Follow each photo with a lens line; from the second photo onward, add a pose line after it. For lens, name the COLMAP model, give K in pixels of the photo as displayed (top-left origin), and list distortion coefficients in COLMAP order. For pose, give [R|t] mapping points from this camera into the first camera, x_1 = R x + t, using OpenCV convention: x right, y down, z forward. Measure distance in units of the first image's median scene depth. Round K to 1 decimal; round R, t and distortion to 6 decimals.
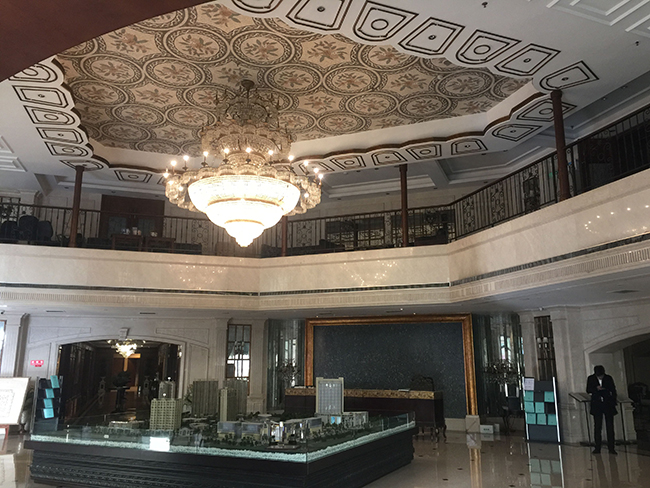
lens RADIAL K [[553.9, 0, 325.3], [0, 553.9, 246.0], [0, 0, 1]] dist [0.012688, 0.002694]
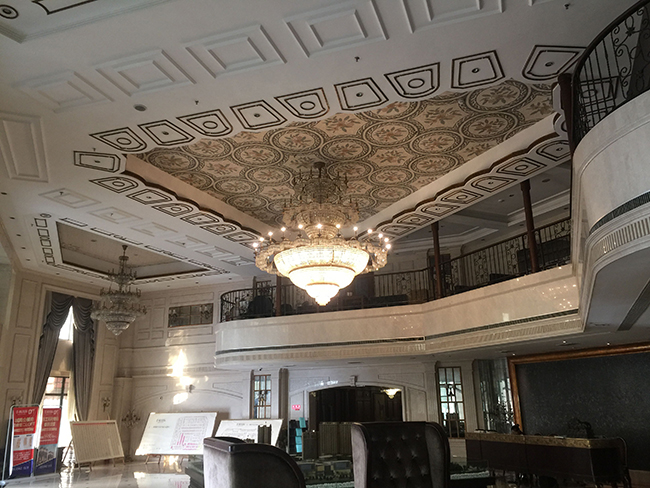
lens RADIAL K [[553.9, 0, 324.5], [0, 553.9, 242.4], [0, 0, 1]] dist [0.012688, 0.002694]
pose [[0.744478, -0.200338, -0.636880, 0.491117], [0.154614, 0.979720, -0.127448, 0.015662], [0.649497, -0.003588, 0.760356, 0.097834]]
